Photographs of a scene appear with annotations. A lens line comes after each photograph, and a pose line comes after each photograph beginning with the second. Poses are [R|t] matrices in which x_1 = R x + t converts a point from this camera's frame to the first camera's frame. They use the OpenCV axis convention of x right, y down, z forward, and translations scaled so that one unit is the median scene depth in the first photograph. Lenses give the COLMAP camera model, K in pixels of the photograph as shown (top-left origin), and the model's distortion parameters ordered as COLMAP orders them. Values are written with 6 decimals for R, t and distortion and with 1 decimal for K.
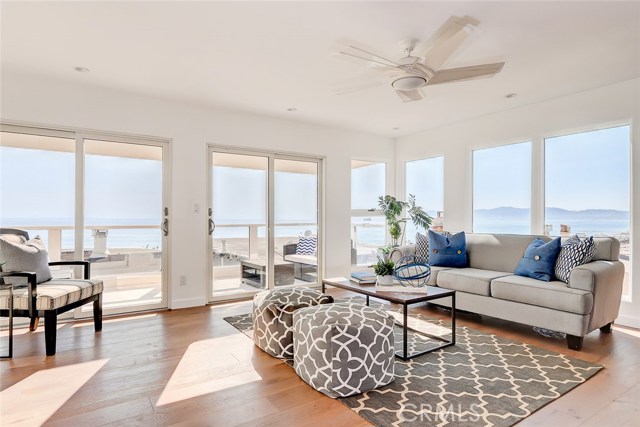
lens RADIAL K [[354.0, 0, 316.9], [0, 354.0, 216.3], [0, 0, 1]] dist [0.001248, -0.001953]
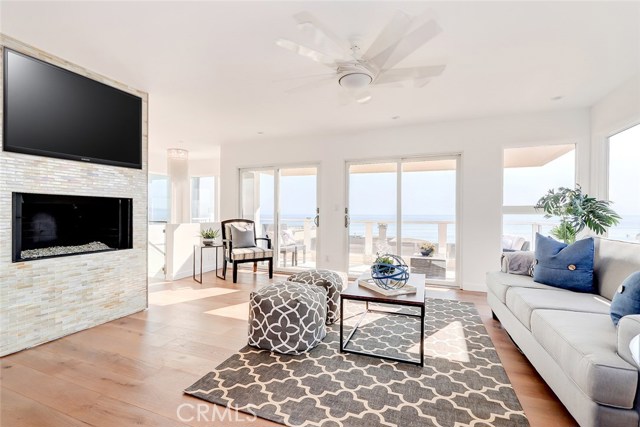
lens RADIAL K [[298.5, 0, 318.4], [0, 298.5, 214.9], [0, 0, 1]] dist [0.003499, -0.003300]
pose [[0.574082, 0.006091, -0.818775, 0.840819], [-0.003724, 0.999981, 0.004828, 0.000282], [0.818790, 0.000277, 0.574094, 0.397640]]
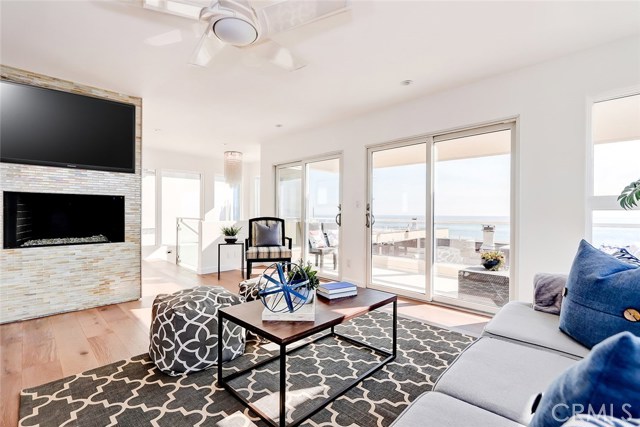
lens RADIAL K [[298.5, 0, 315.4], [0, 298.5, 213.1], [0, 0, 1]] dist [0.003499, -0.003300]
pose [[0.200679, -0.000795, -0.979657, 0.874100], [-0.005338, 0.999984, -0.001905, 0.014587], [0.979642, 0.005612, 0.200672, 0.973362]]
